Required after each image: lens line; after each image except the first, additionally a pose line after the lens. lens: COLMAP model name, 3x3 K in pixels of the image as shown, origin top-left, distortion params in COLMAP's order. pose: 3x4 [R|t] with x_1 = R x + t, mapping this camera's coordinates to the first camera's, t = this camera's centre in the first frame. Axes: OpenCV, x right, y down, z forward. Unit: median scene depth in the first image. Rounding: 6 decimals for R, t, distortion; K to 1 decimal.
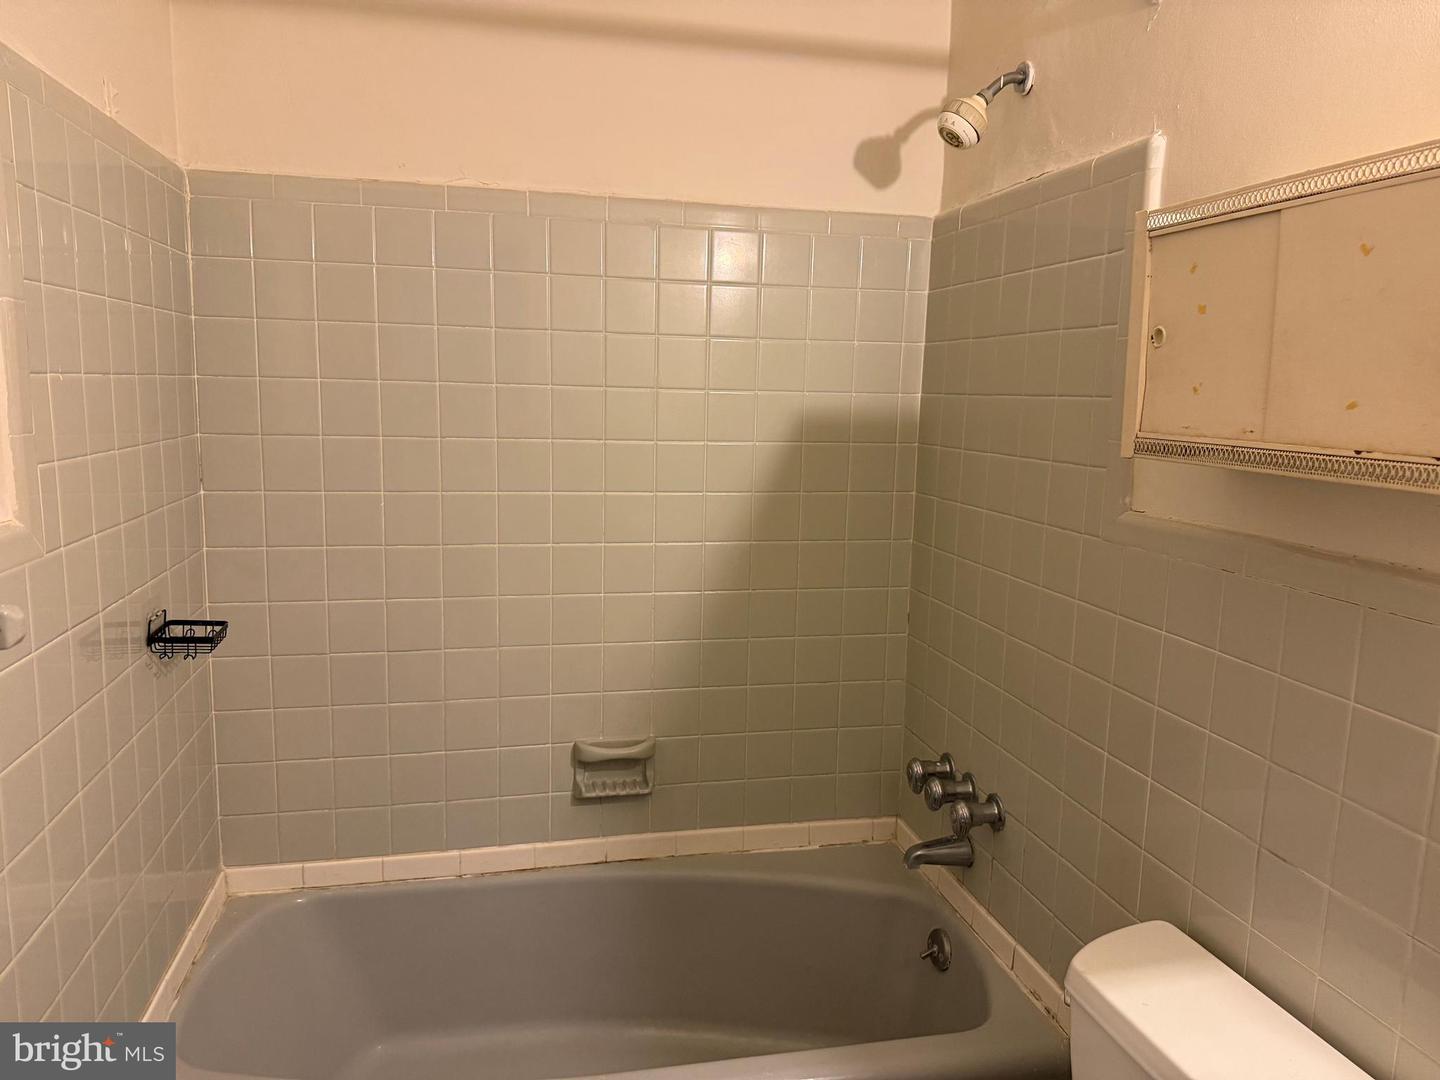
lens RADIAL K [[1016.1, 0, 720.0], [0, 1016.1, 540.0], [0, 0, 1]] dist [0.092860, -0.140353]
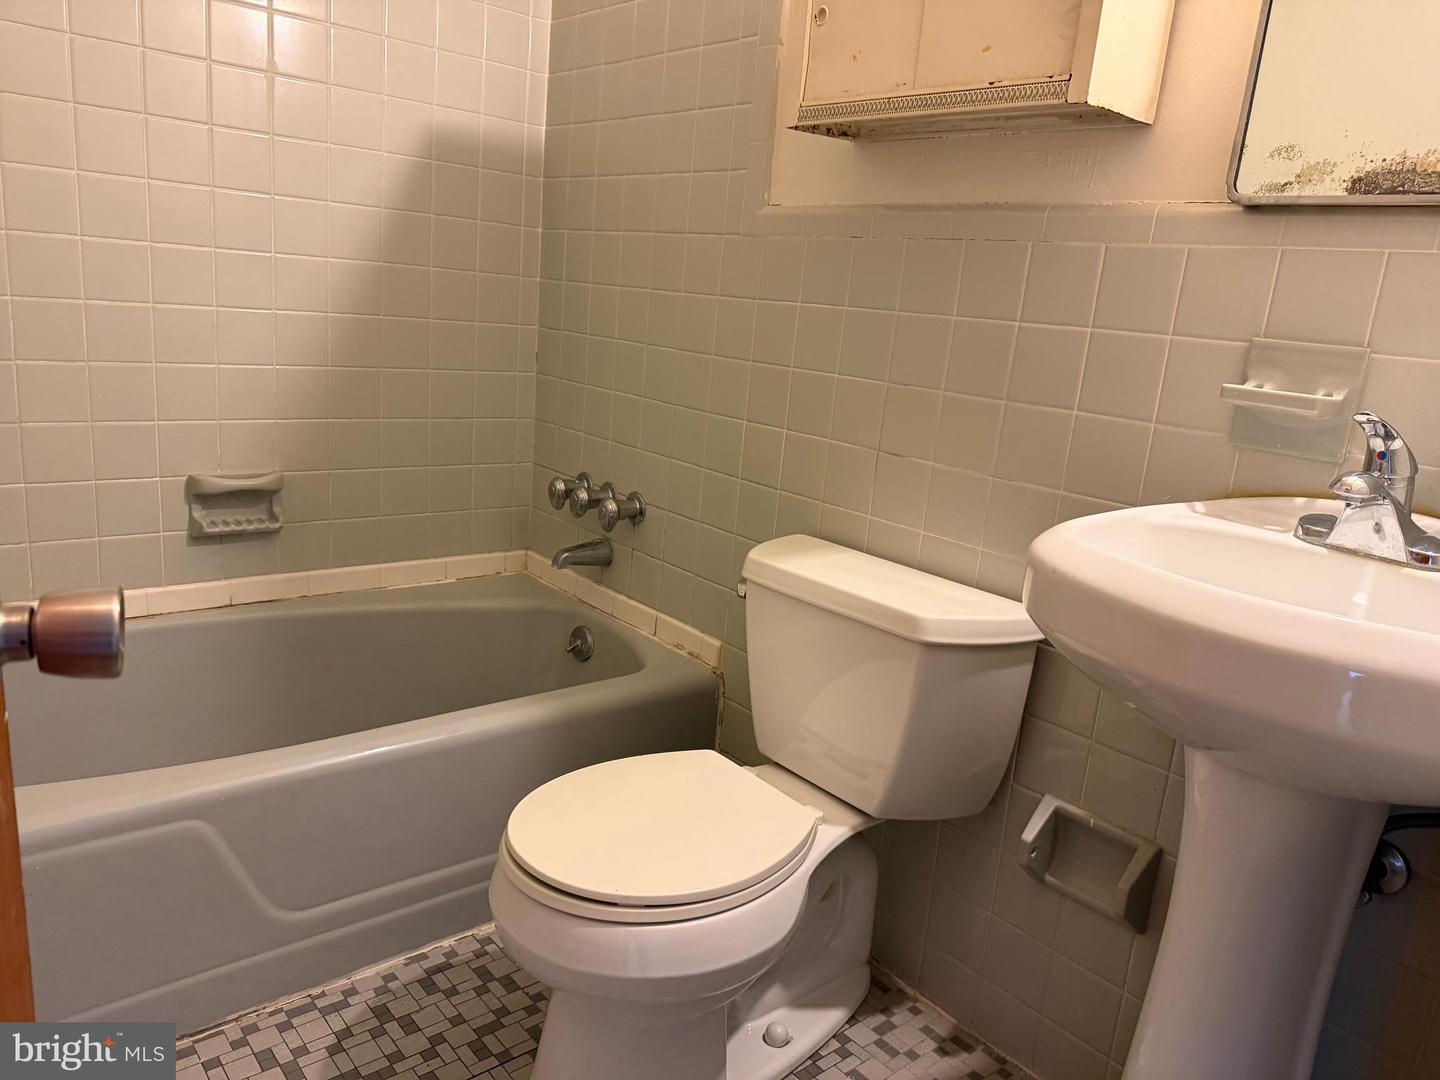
lens RADIAL K [[1016.1, 0, 720.0], [0, 1016.1, 540.0], [0, 0, 1]] dist [0.092860, -0.140353]
pose [[0.888096, -0.057807, 0.456008, -0.144764], [0.003599, 0.992905, 0.118859, 0.148767], [-0.459643, -0.103917, 0.882003, -0.031137]]
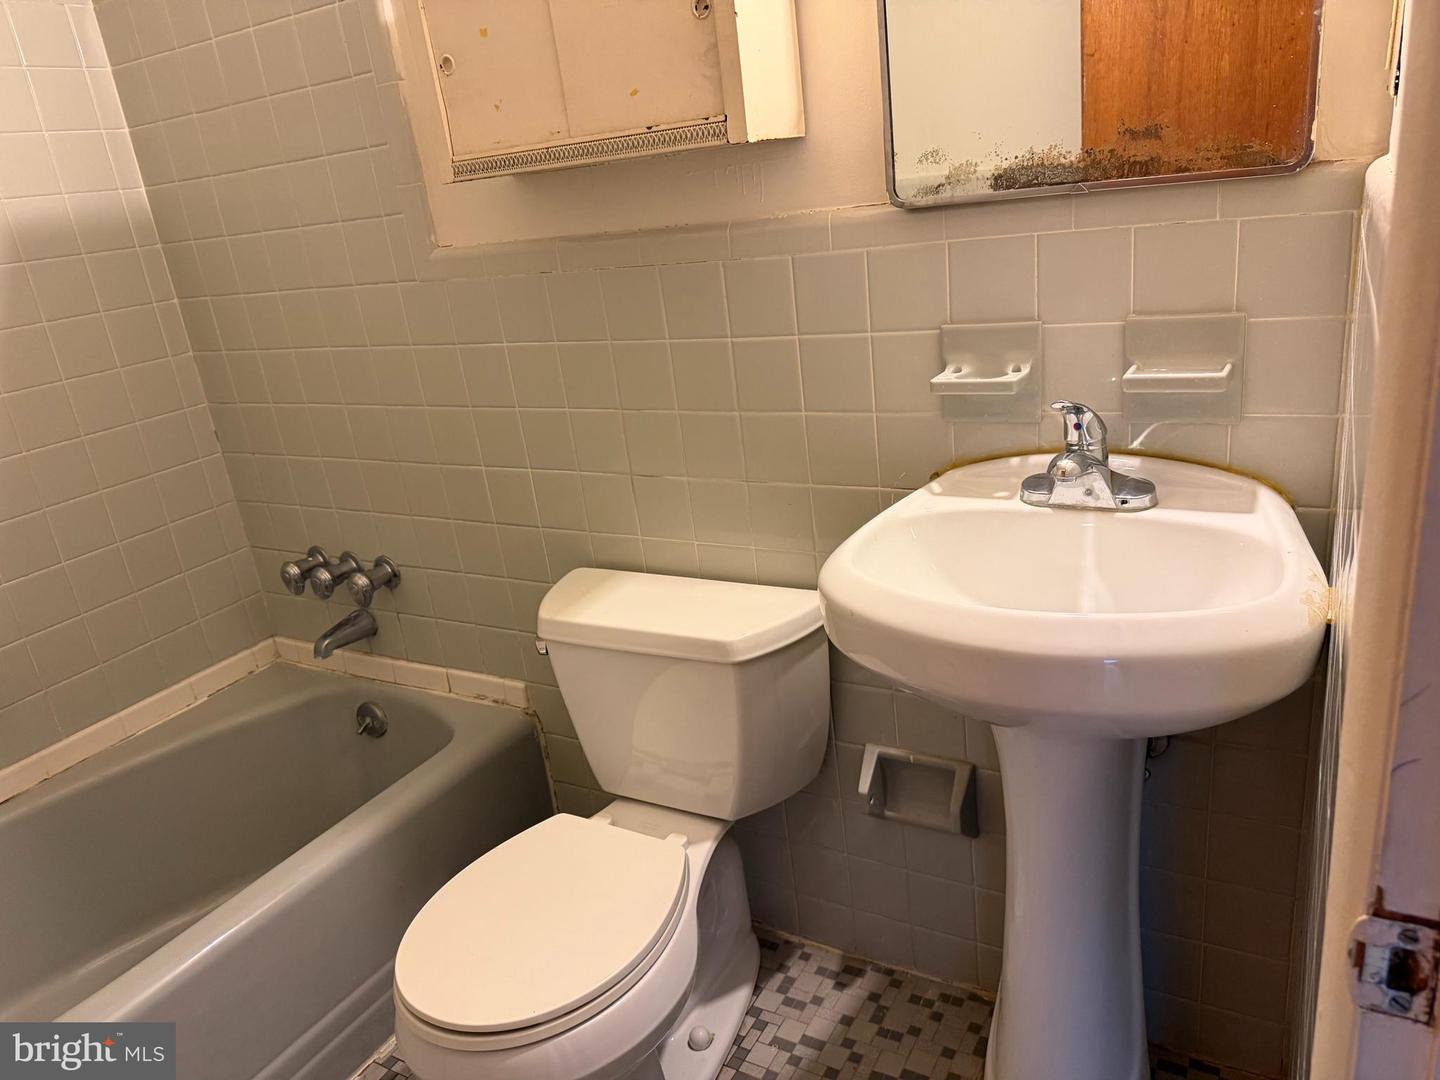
lens RADIAL K [[1016.5, 0, 730.0], [0, 1016.5, 543.8], [0, 0, 1]] dist [0.065022, -0.127553]
pose [[0.672689, -0.347124, 0.653448, -0.158370], [0.239723, 0.937737, 0.251362, 0.048705], [-0.700016, -0.012442, 0.714019, -0.010448]]
